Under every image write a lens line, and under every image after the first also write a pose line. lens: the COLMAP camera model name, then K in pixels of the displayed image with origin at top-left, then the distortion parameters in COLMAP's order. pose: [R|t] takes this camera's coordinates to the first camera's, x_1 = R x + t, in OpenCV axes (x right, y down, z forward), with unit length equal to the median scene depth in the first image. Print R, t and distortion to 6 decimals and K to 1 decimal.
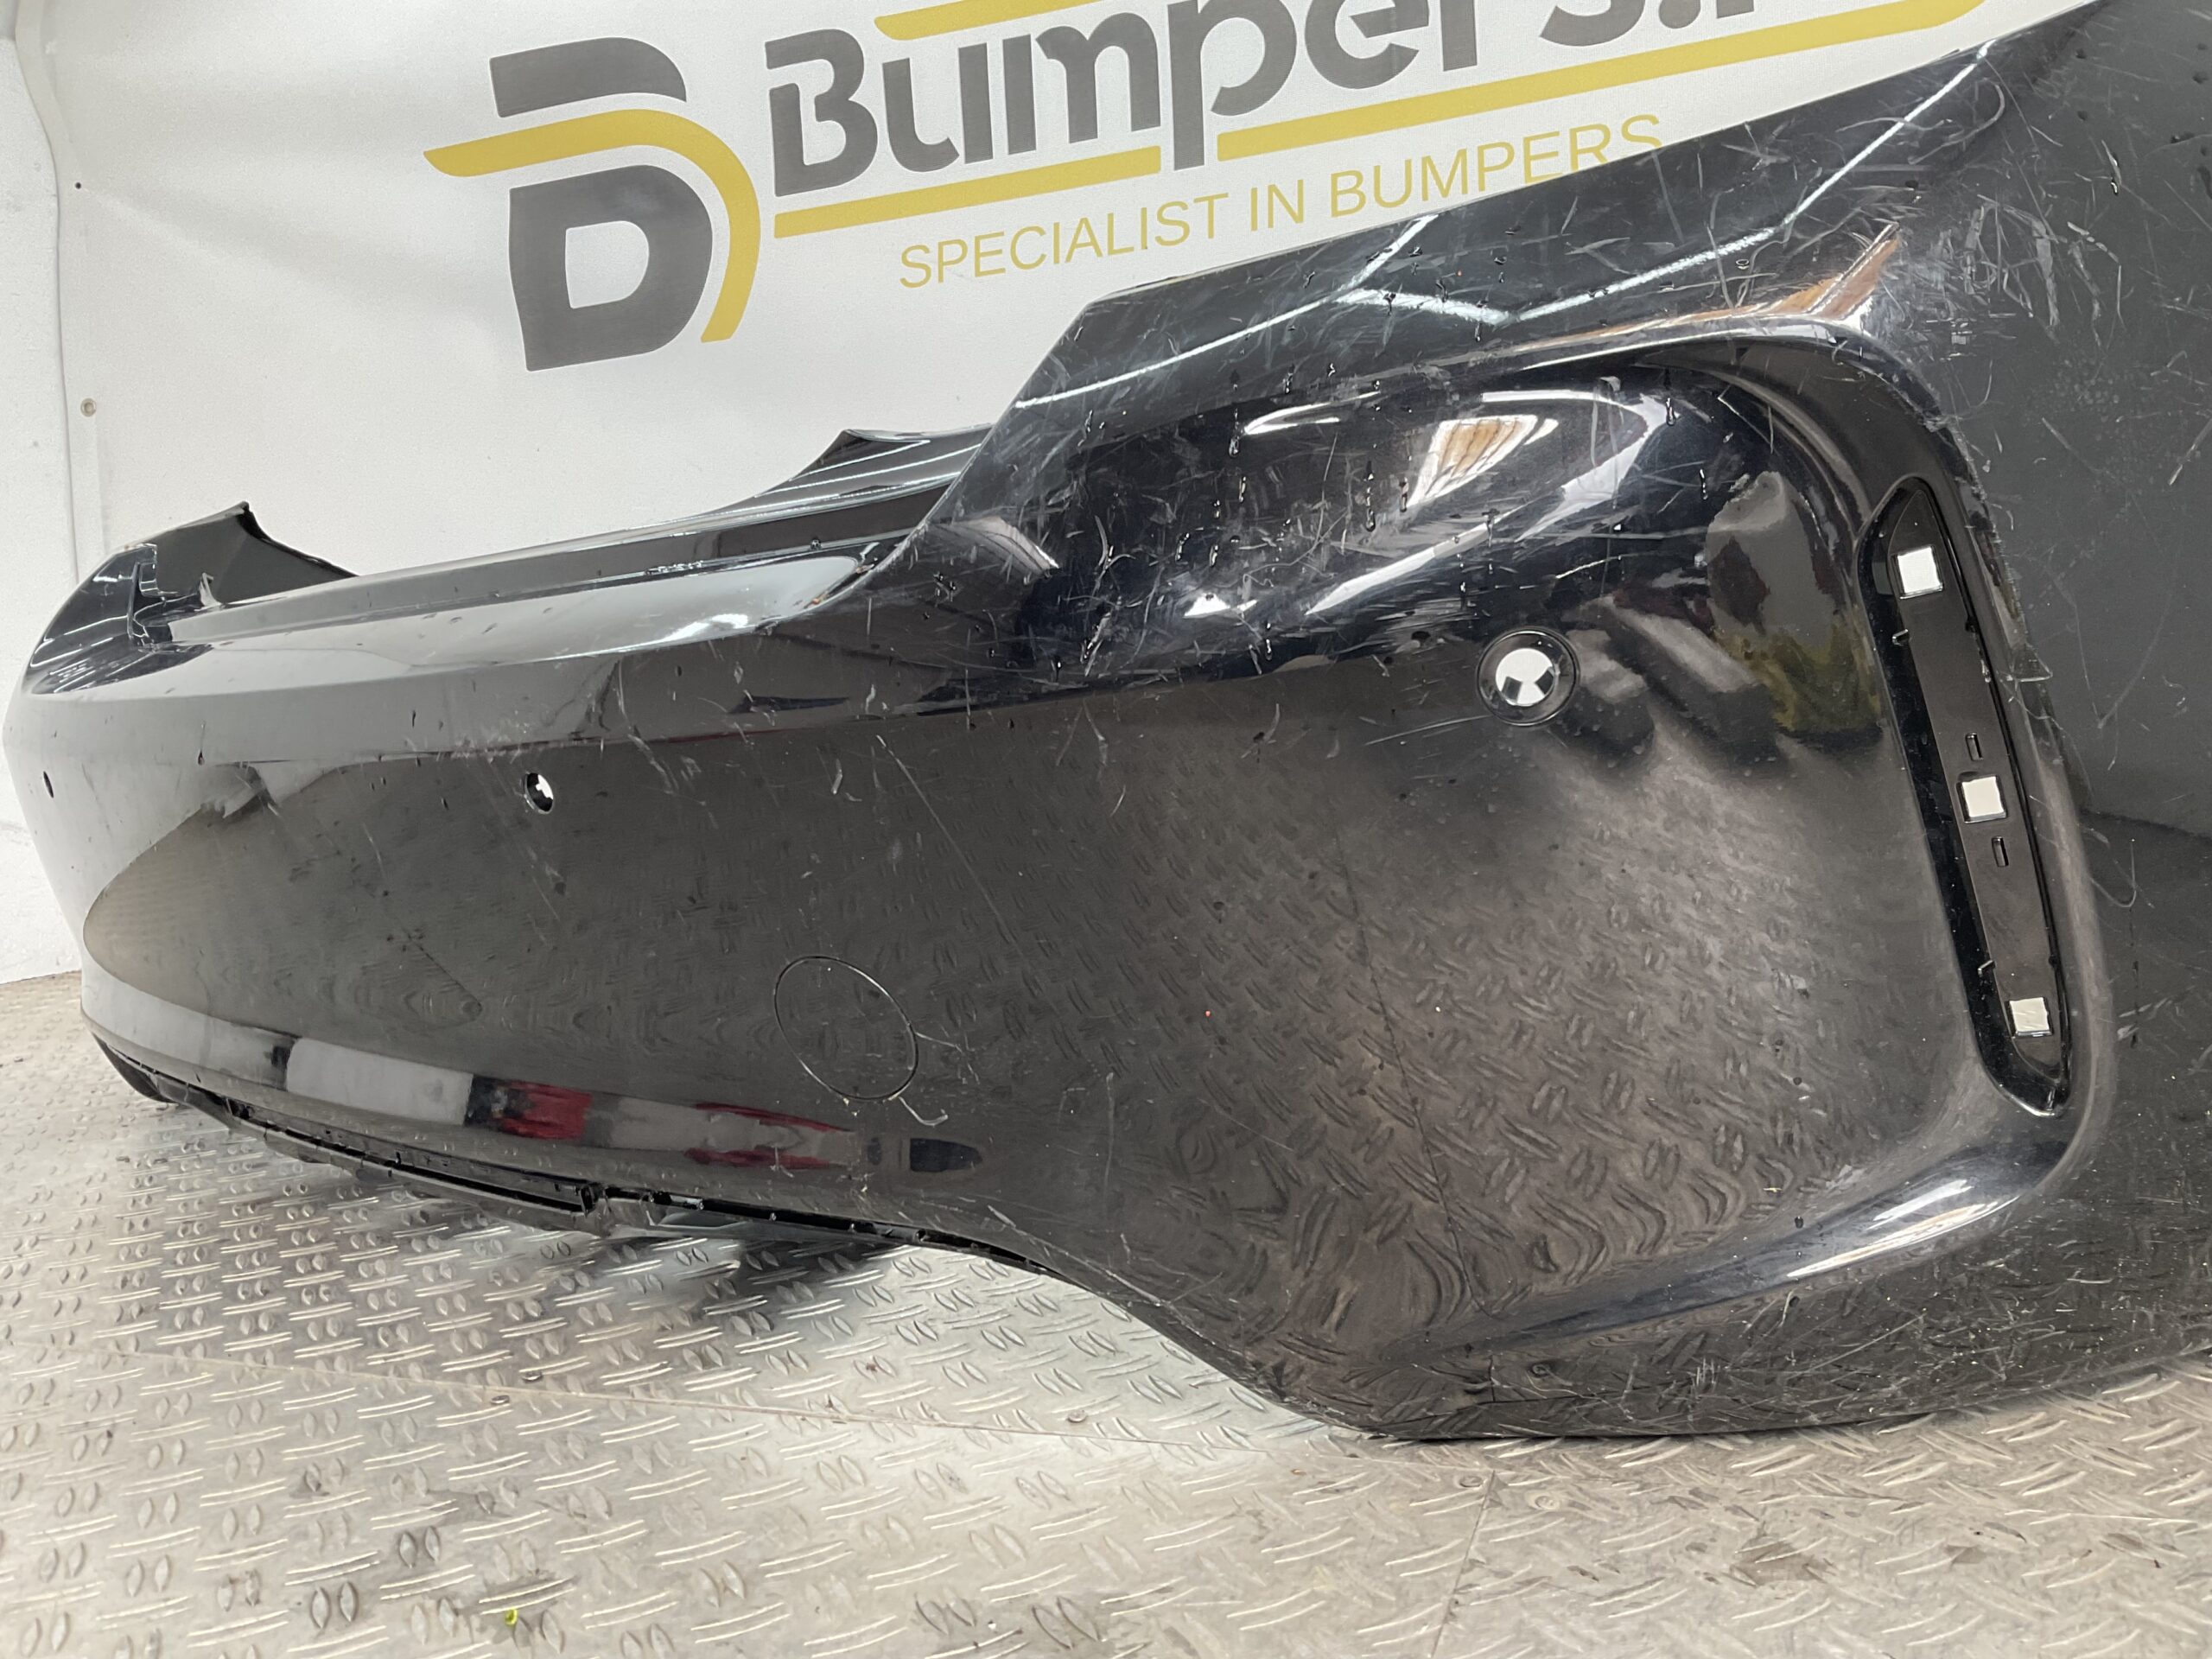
lens RADIAL K [[1818.8, 0, 1105.2], [0, 1818.8, 821.1], [0, 0, 1]] dist [0.111907, -0.214344]
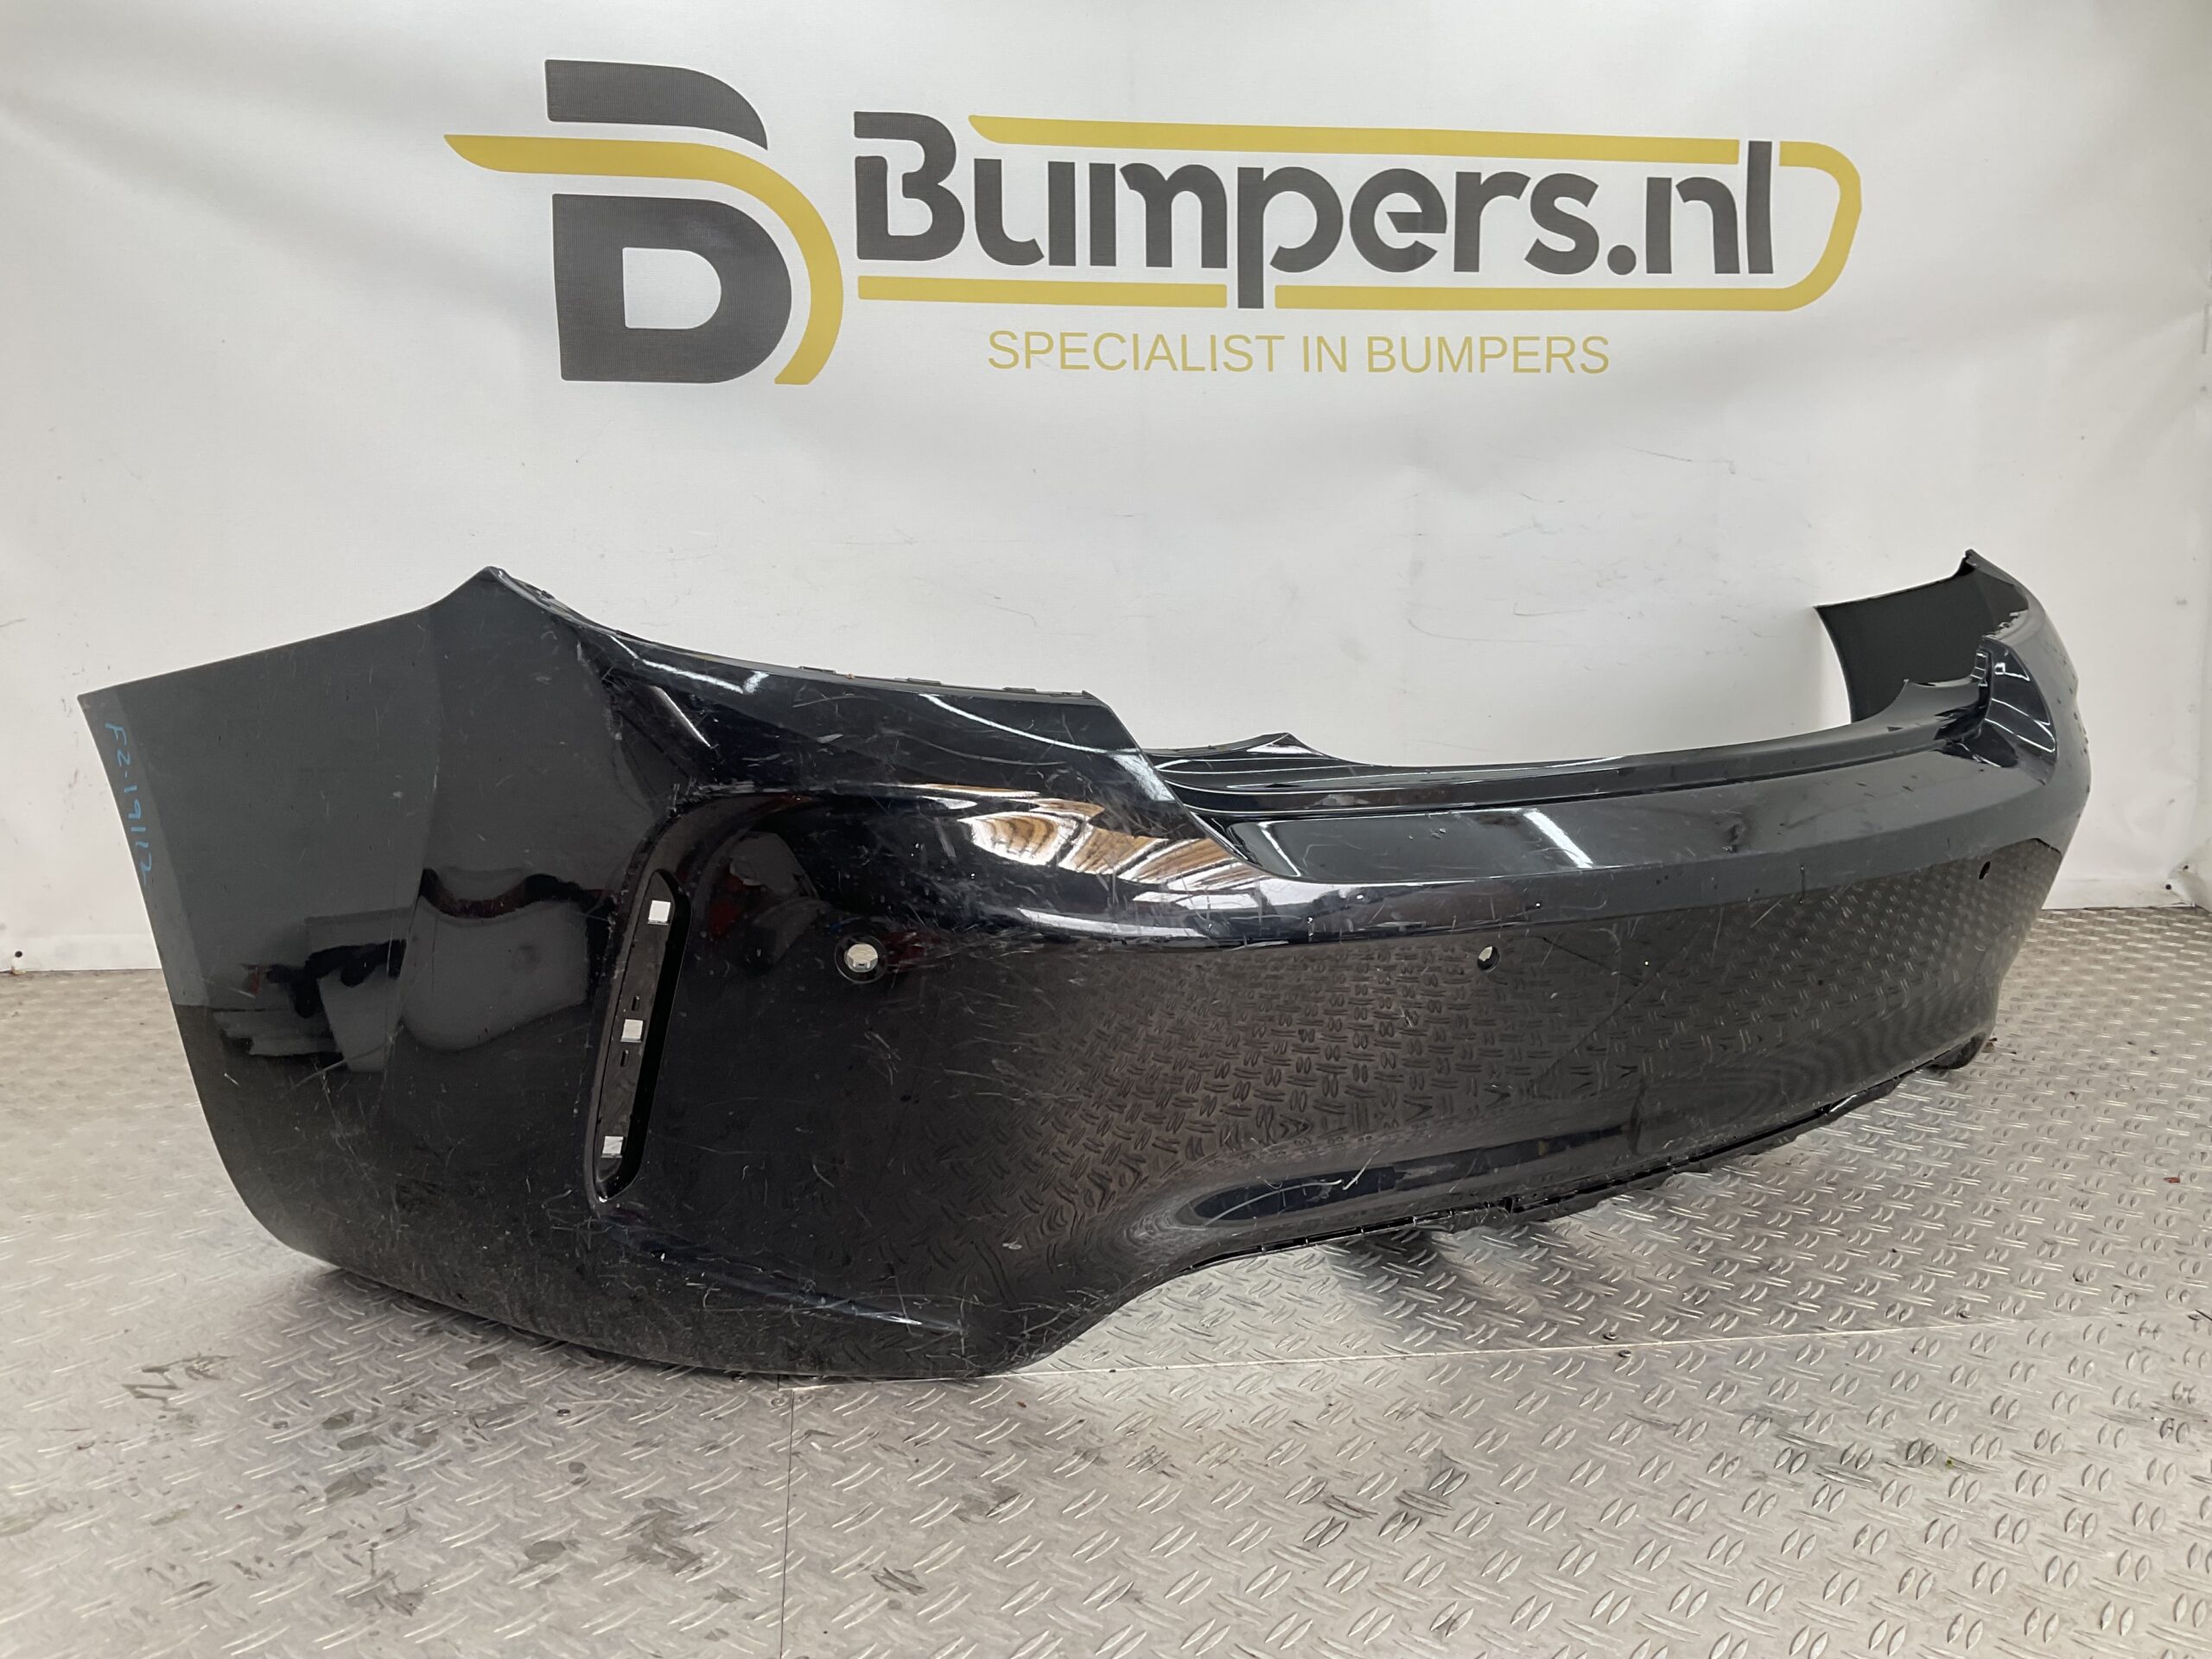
lens RADIAL K [[1807.7, 0, 1106.0], [0, 1807.7, 829.5], [0, 0, 1]] dist [0.149684, -0.327100]
pose [[0.878845, -0.004614, 0.477085, -1.422062], [-0.032315, 0.997081, 0.069171, -0.210402], [-0.476012, -0.076208, 0.876131, -0.097209]]
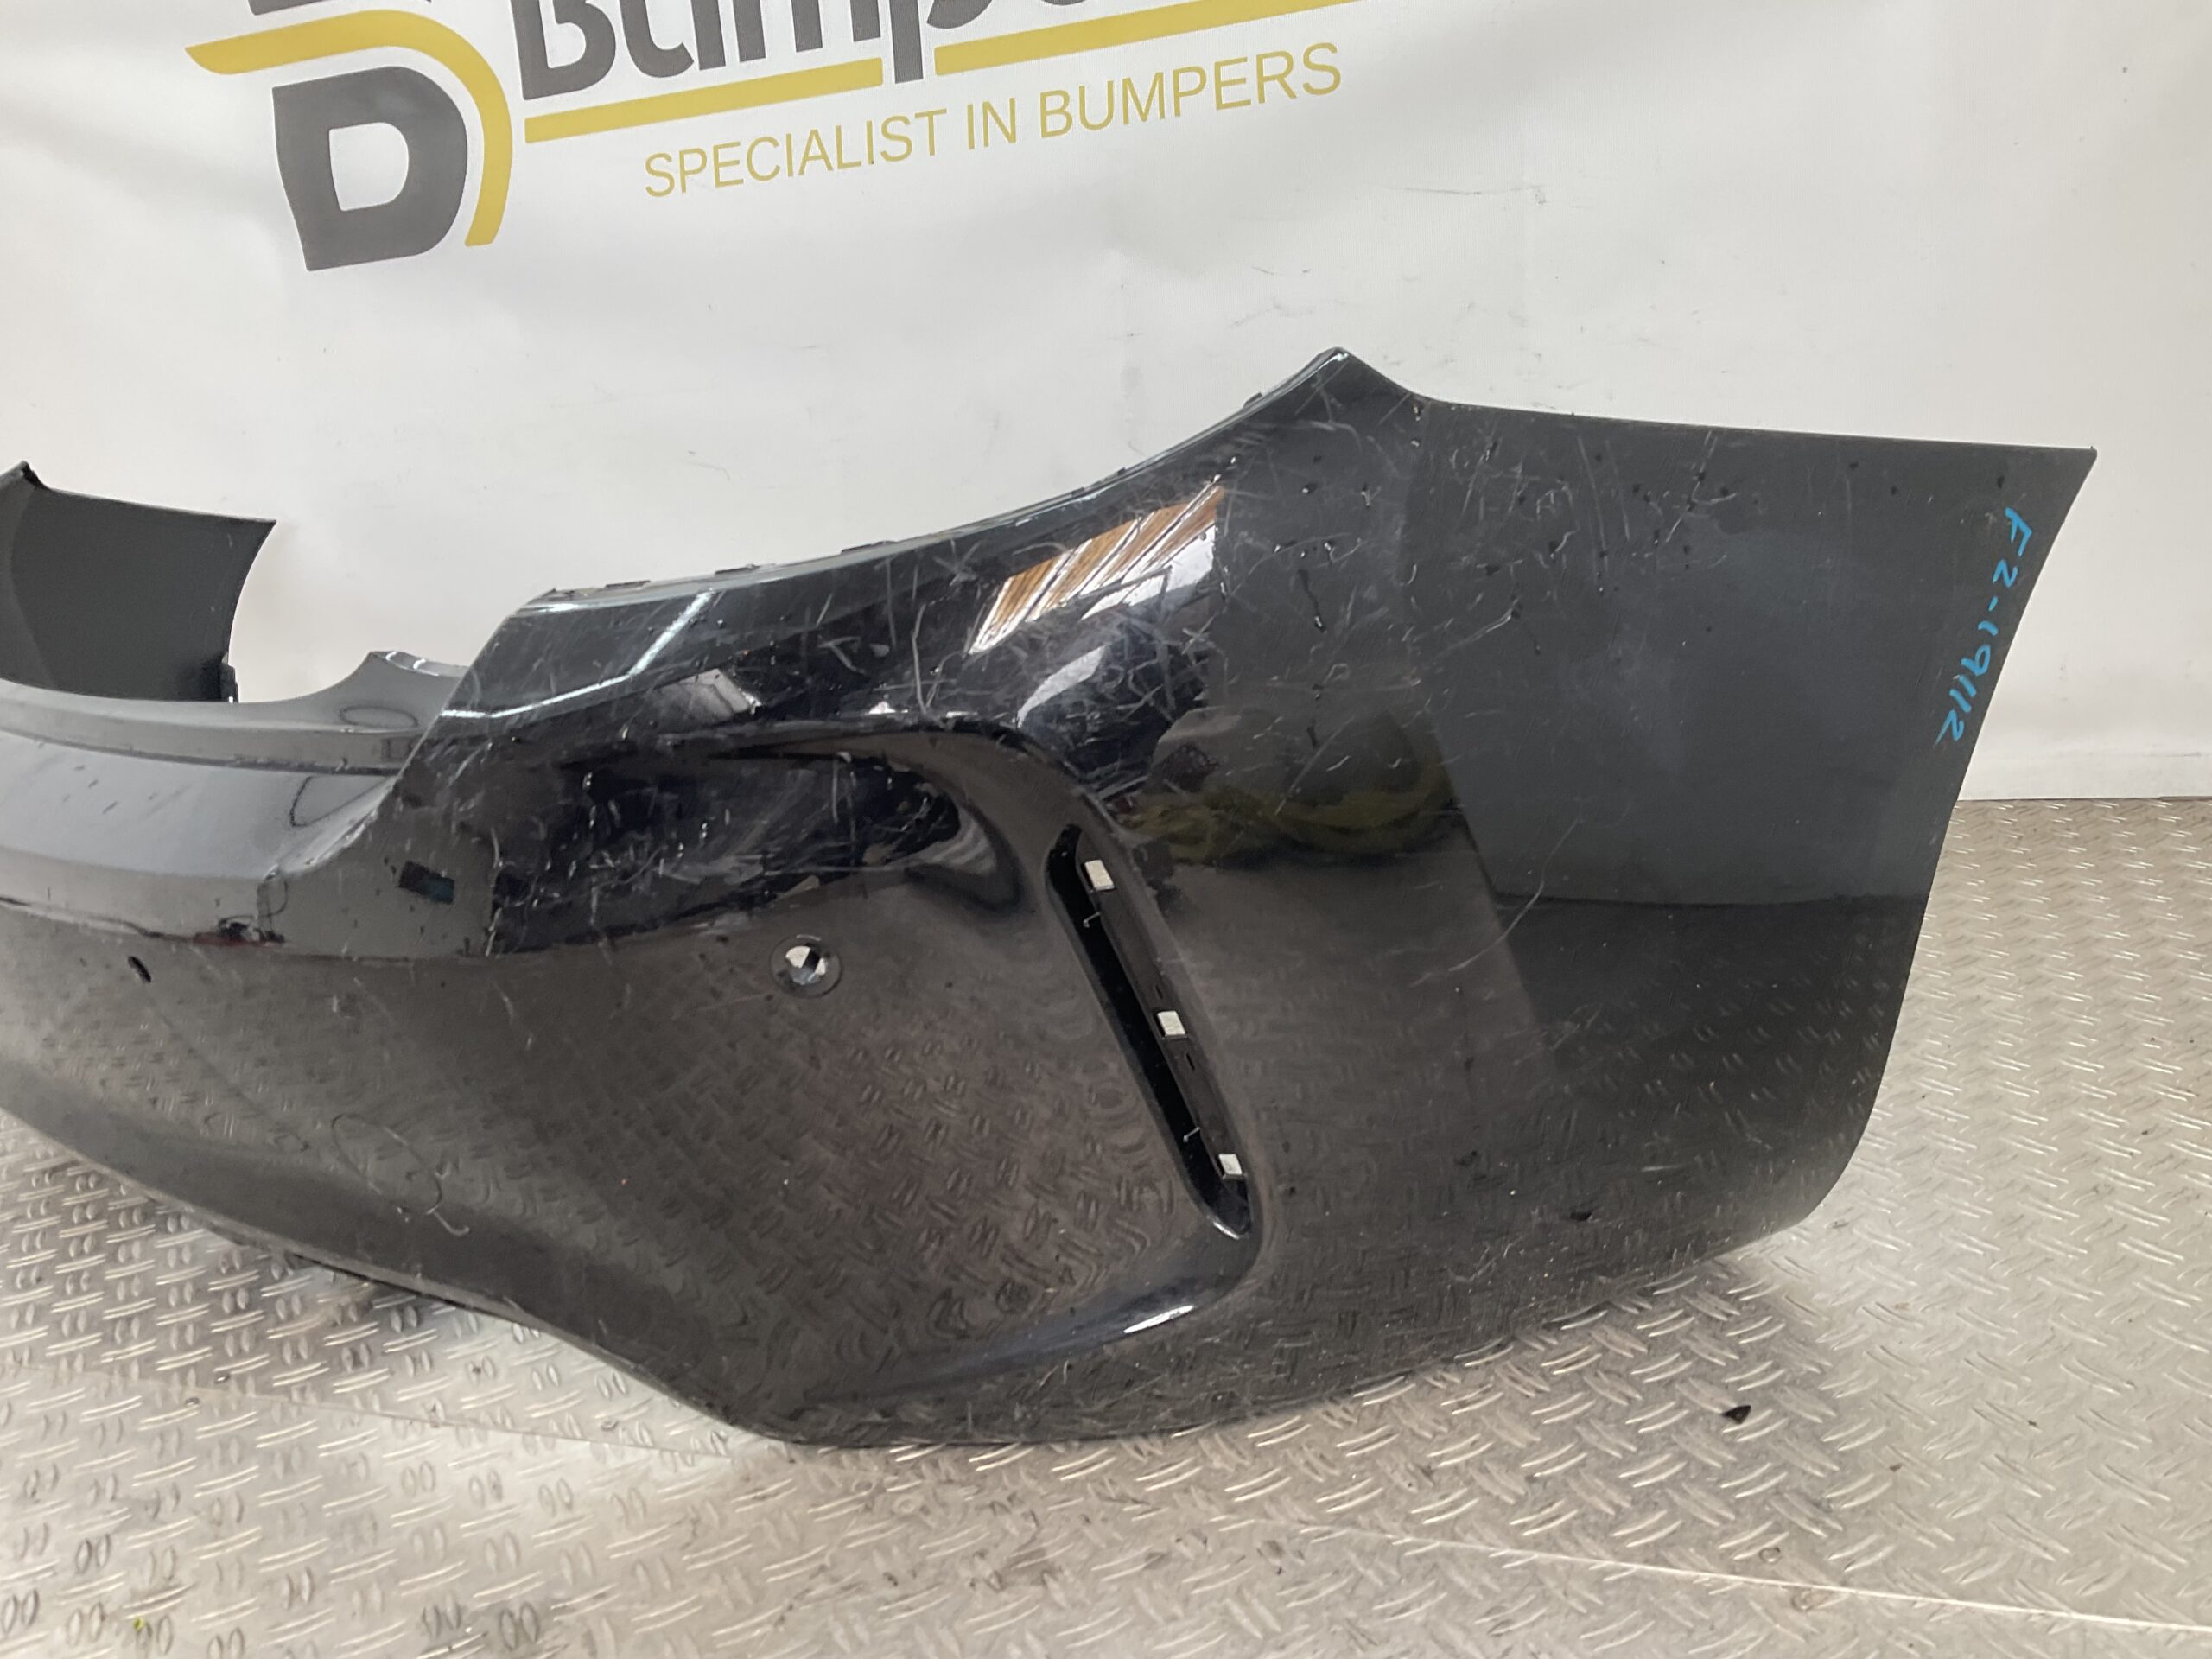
lens RADIAL K [[1818.8, 0, 1105.2], [0, 1818.8, 821.1], [0, 0, 1]] dist [0.111907, -0.214344]
pose [[0.999448, -0.032756, 0.005509, 0.312224], [0.031301, 0.984270, 0.173875, -0.285247], [-0.011118, -0.173607, 0.984752, -0.200318]]
